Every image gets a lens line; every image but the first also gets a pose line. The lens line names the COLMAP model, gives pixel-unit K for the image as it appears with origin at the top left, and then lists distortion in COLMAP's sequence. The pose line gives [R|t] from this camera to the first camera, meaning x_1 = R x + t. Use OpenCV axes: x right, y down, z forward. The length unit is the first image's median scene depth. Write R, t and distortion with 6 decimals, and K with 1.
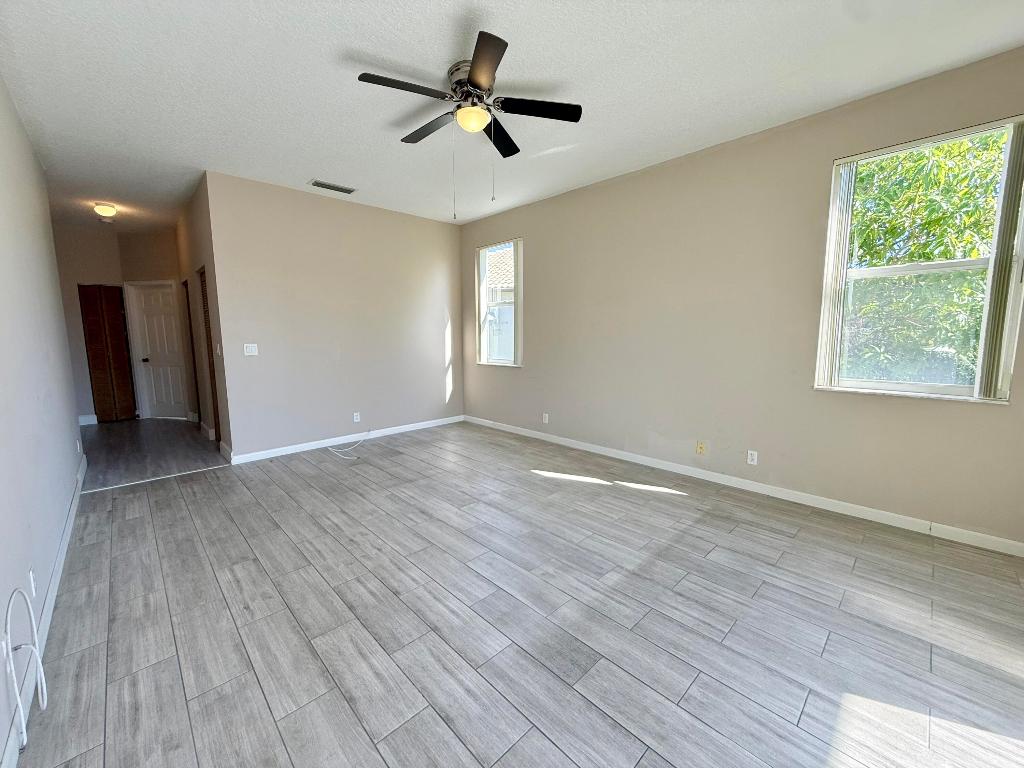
lens RADIAL K [[410.0, 0, 511.6], [0, 410.0, 384.1], [0, 0, 1]] dist [0.001191, 0.000148]
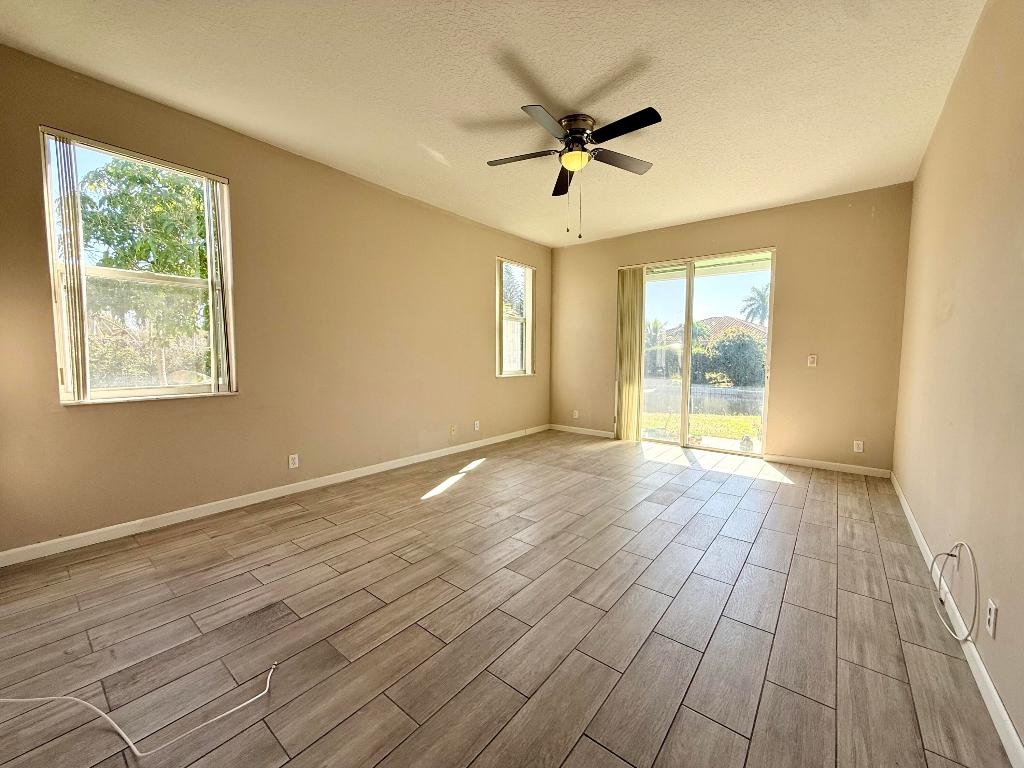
lens RADIAL K [[410.0, 0, 509.5], [0, 410.0, 384.5], [0, 0, 1]] dist [0.001191, 0.000148]
pose [[-0.134475, -0.065958, 0.988719, -0.892223], [0.116218, 0.989846, 0.081840, -0.083439], [-0.984078, 0.125913, -0.125444, 0.980755]]
